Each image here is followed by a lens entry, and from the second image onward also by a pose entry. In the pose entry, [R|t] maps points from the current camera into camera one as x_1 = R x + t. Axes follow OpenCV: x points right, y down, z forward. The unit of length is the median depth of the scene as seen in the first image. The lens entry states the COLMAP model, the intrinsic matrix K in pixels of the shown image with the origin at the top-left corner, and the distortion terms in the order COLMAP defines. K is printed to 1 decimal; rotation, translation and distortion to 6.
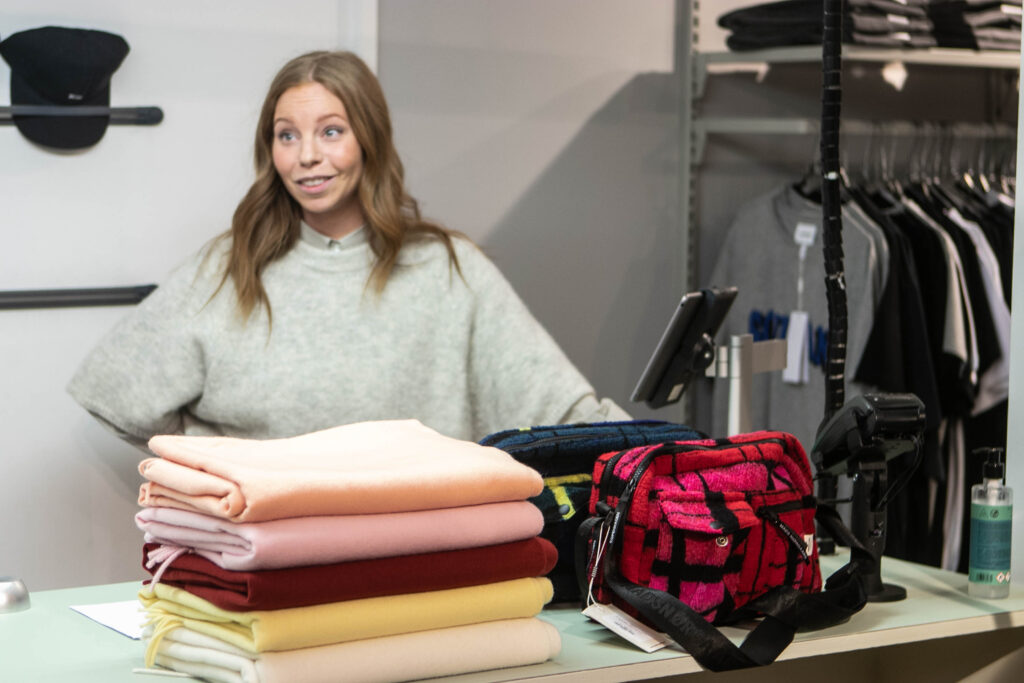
lens RADIAL K [[2510.2, 0, 512.0], [0, 2510.2, 341.5], [0, 0, 1]] dist [0.010732, 0.099191]
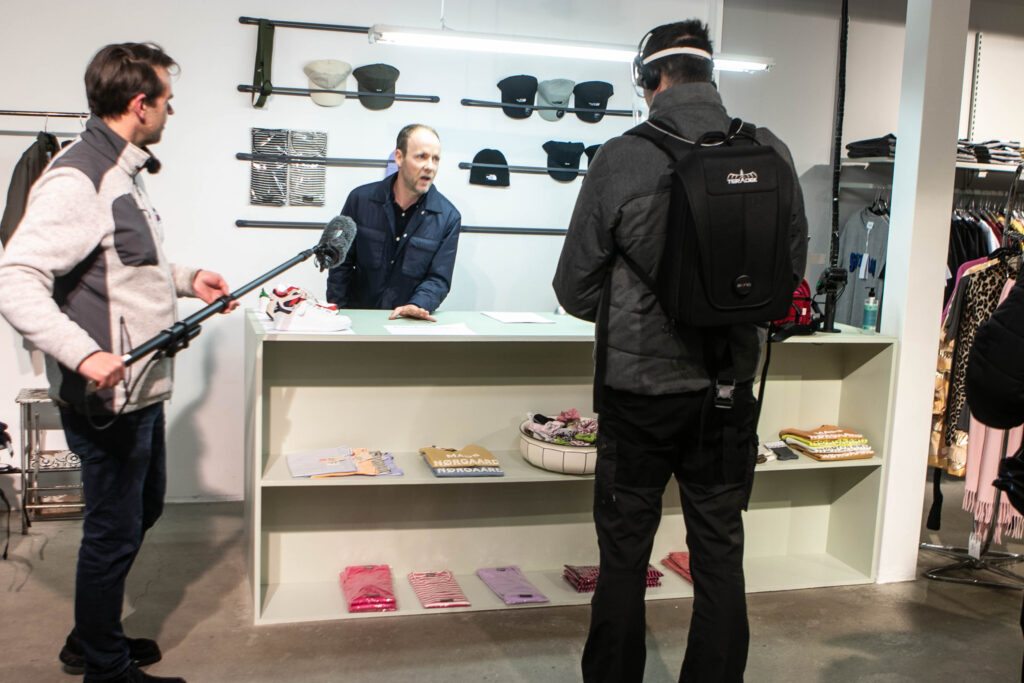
lens RADIAL K [[1147.4, 0, 512.0], [0, 1147.4, 341.5], [0, 0, 1]] dist [-0.007524, -0.010250]
pose [[0.953117, 0.075292, -0.293085, 0.120107], [-0.060247, 0.996376, 0.060038, 0.032794], [0.296544, -0.039566, 0.954199, -0.326765]]
